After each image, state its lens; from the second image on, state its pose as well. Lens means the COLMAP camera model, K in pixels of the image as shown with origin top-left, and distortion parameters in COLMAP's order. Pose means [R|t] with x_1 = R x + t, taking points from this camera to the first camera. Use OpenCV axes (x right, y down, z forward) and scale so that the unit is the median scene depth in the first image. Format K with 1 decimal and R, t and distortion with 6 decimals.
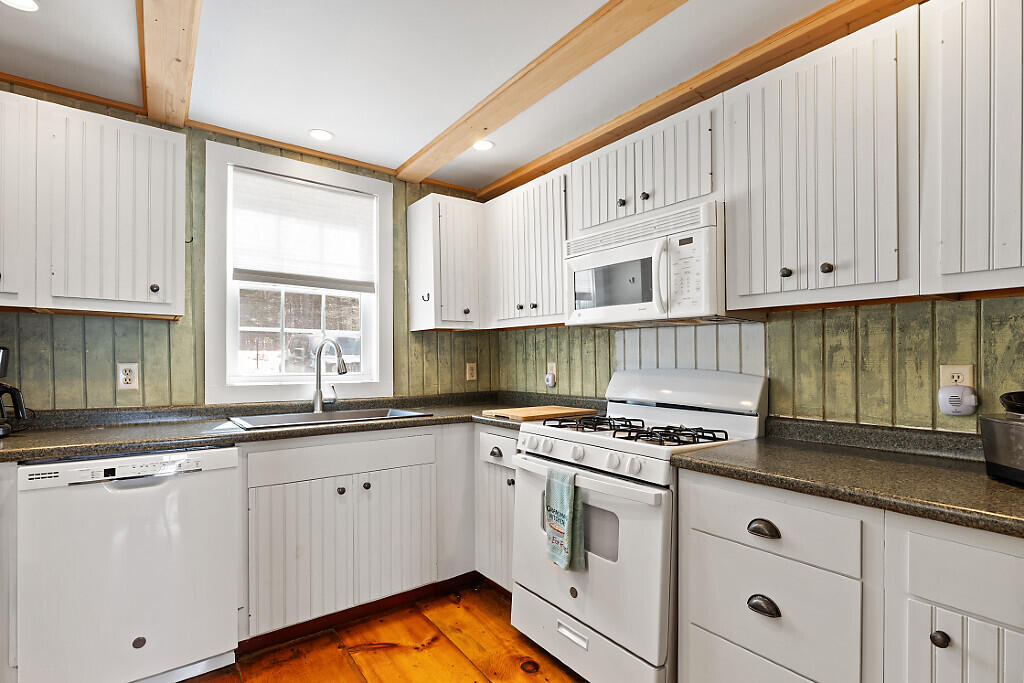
lens RADIAL K [[487.3, 0, 499.9], [0, 487.3, 363.2], [0, 0, 1]] dist [-0.004513, 0.000074]
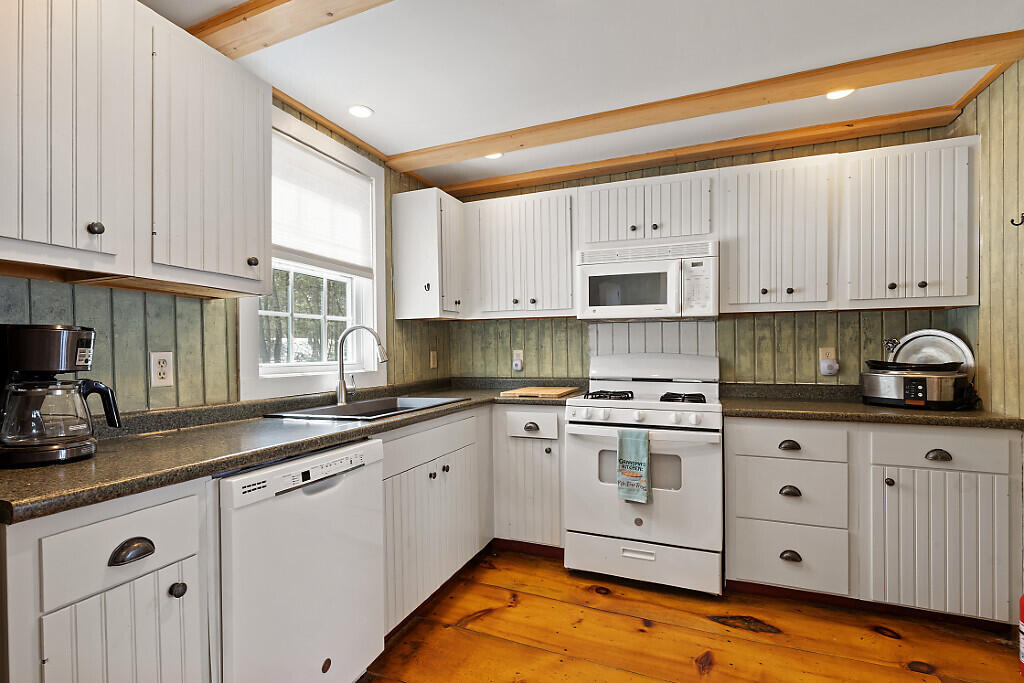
lens RADIAL K [[487.3, 0, 494.9], [0, 487.3, 352.6], [0, 0, 1]] dist [-0.004513, 0.000074]
pose [[0.852612, -0.008388, 0.522477, -0.728173], [0.010558, 0.999944, -0.001175, 0.007471], [-0.522438, 0.006518, 0.852653, 0.061957]]
